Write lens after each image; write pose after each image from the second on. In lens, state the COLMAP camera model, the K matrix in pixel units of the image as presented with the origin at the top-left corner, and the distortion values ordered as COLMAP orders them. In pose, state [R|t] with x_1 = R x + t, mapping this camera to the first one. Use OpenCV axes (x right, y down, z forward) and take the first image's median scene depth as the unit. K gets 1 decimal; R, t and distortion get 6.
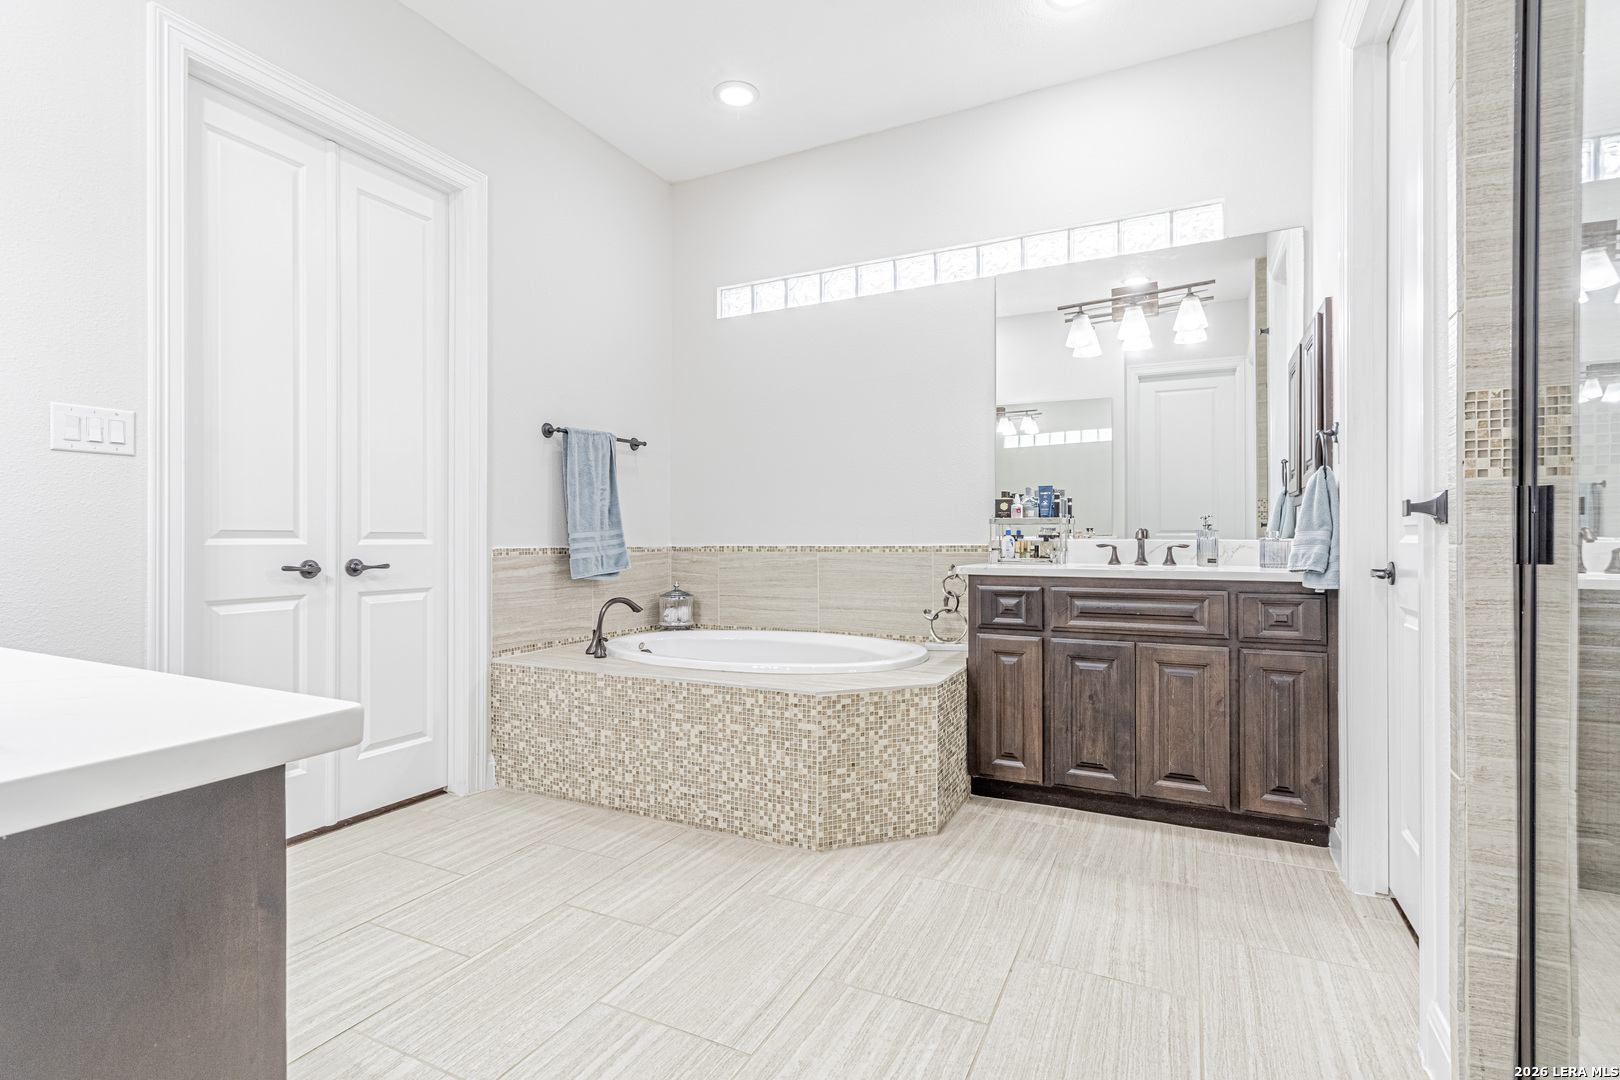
lens RADIAL K [[793.3, 0, 810.0], [0, 793.3, 540.0], [0, 0, 1]] dist [0.002668, 0.000527]
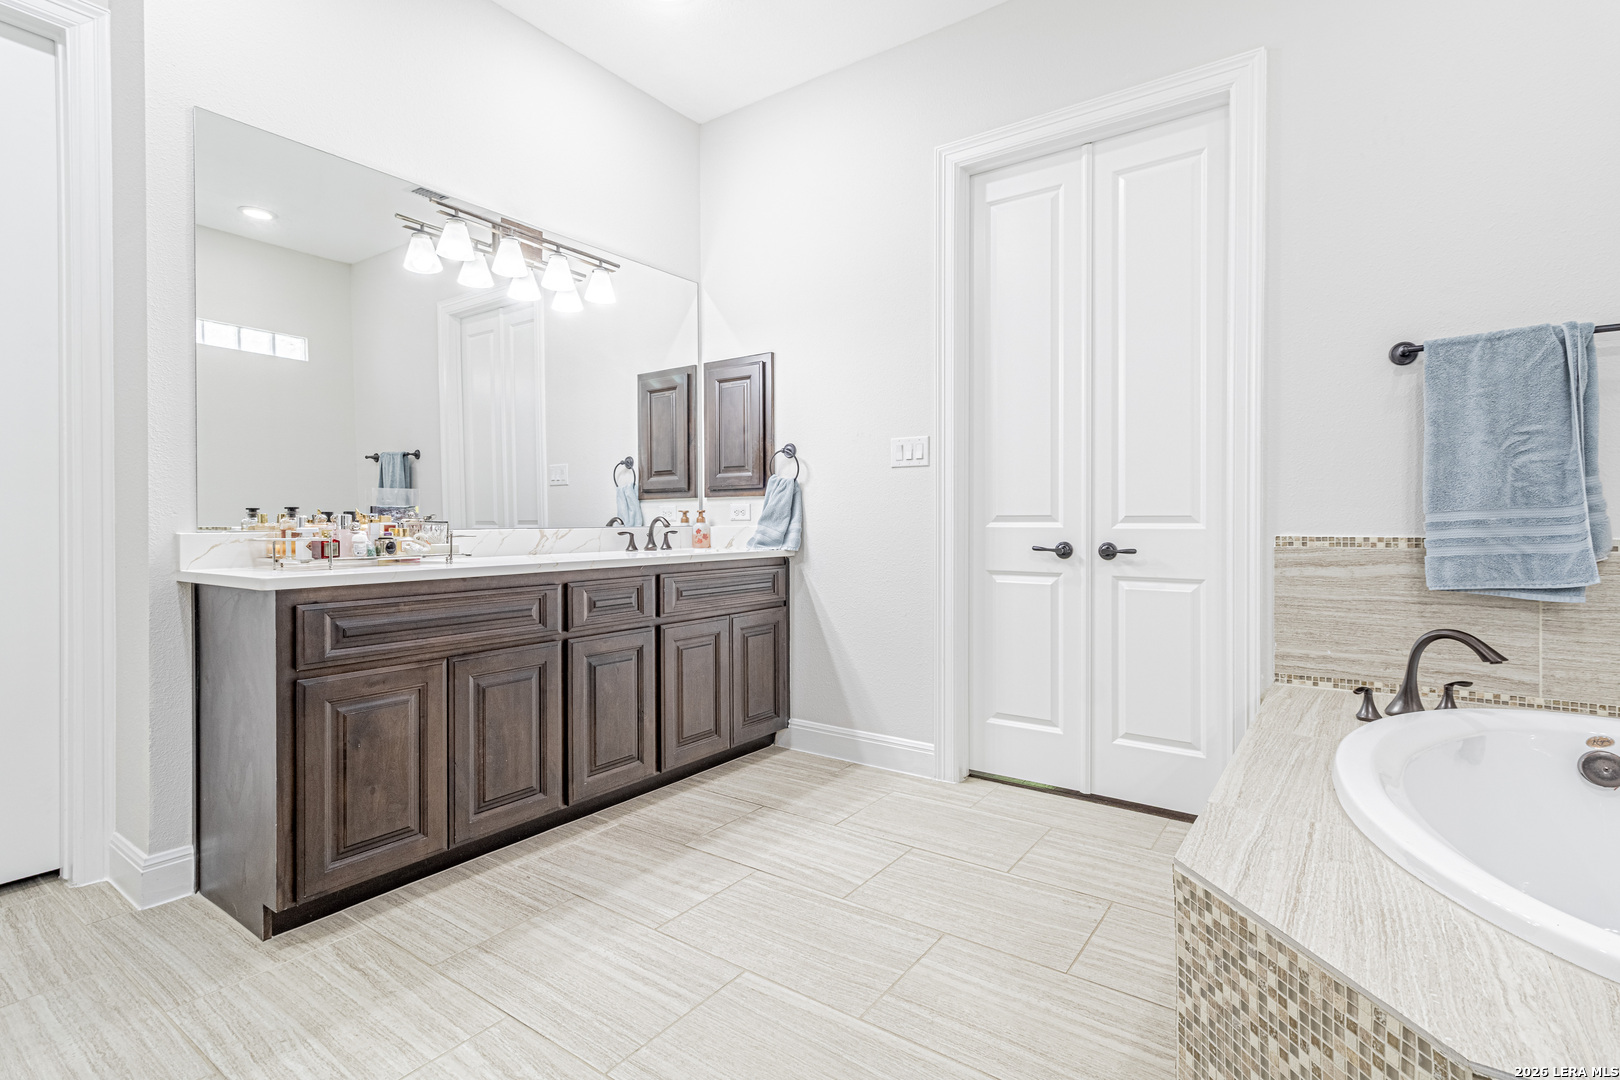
lens RADIAL K [[757.1, 0, 816.6], [0, 757.1, 525.8], [0, 0, 1]] dist [0.001698, 0.000519]
pose [[-0.162019, 0.007668, -0.986758, 0.457214], [-0.001870, 0.999966, 0.008078, -0.004892], [0.986786, 0.003154, -0.161999, 0.829319]]
